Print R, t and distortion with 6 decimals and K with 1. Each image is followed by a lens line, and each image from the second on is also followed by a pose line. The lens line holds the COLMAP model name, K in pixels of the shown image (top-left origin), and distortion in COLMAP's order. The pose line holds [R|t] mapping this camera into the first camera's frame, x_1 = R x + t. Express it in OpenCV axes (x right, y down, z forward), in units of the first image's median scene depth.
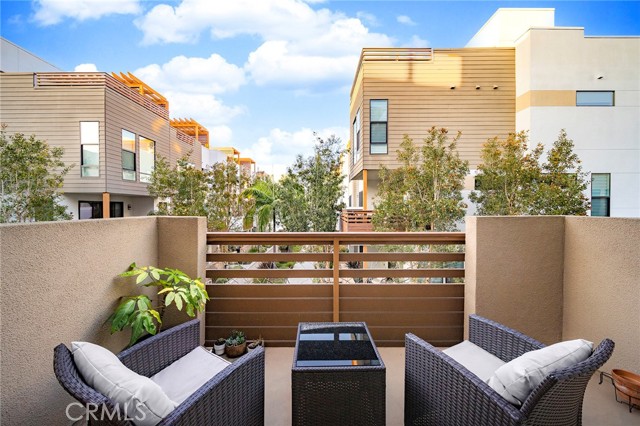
lens RADIAL K [[224.1, 0, 319.4], [0, 224.1, 210.0], [0, 0, 1]] dist [0.000138, 0.000028]
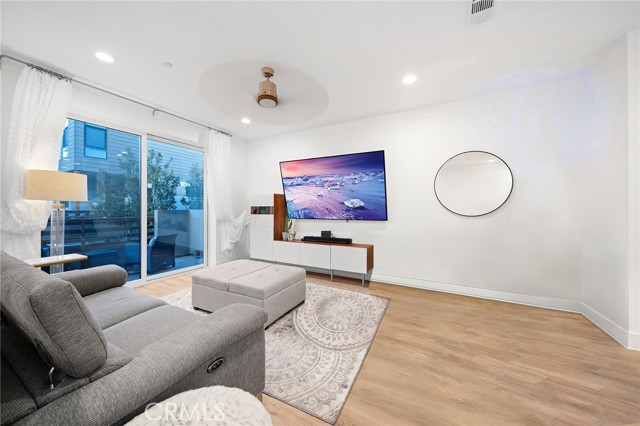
lens RADIAL K [[224.1, 0, 319.0], [0, 224.1, 210.1], [0, 0, 1]] dist [0.000138, 0.000028]
pose [[0.469055, -0.001340, 0.883168, -0.191875], [0.006308, 0.999978, -0.001833, 0.008406], [-0.883146, 0.006430, 0.469054, -0.465000]]
